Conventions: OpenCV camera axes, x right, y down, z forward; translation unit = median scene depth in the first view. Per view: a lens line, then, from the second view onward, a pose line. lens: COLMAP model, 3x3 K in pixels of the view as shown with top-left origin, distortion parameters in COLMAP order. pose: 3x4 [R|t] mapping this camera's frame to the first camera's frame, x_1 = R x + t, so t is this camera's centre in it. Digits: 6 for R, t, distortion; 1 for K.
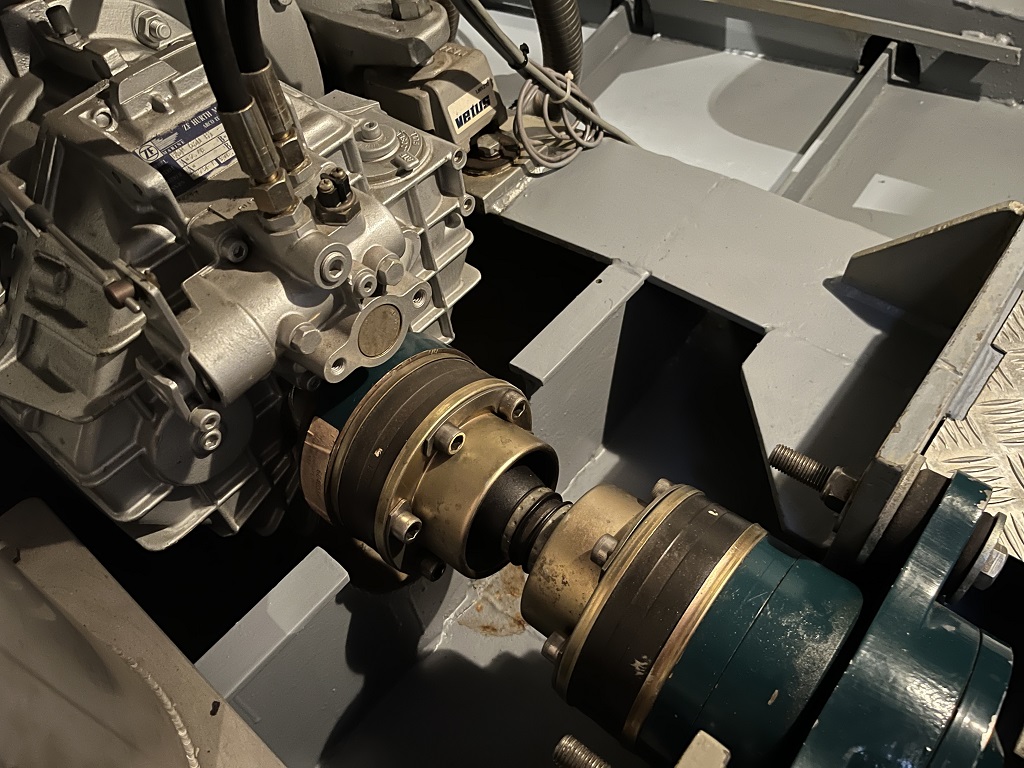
lens RADIAL K [[779.4, 0, 506.4], [0, 779.4, 392.6], [0, 0, 1]] dist [0.038365, -0.056662]
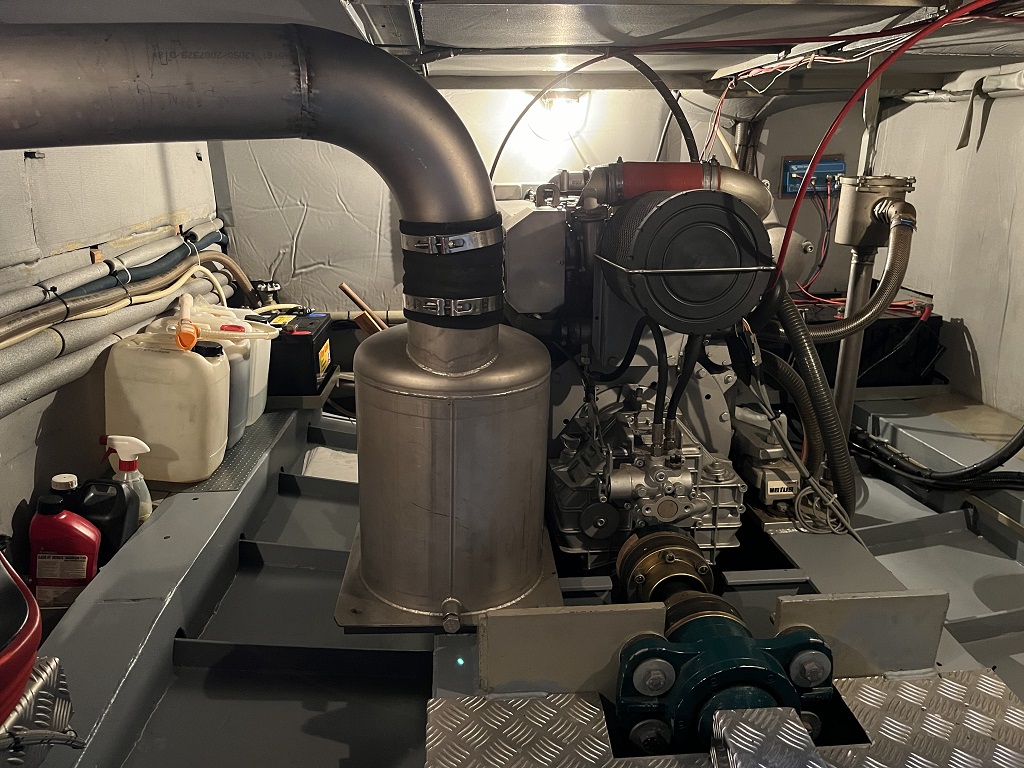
lens RADIAL K [[779.4, 0, 506.1], [0, 779.4, 387.0], [0, 0, 1]] dist [0.038365, -0.056662]
pose [[0.690481, 0.308013, -0.654495, 1.050203], [-0.596863, 0.753761, -0.274951, 0.652190], [0.408645, 0.580493, 0.704299, -1.366135]]
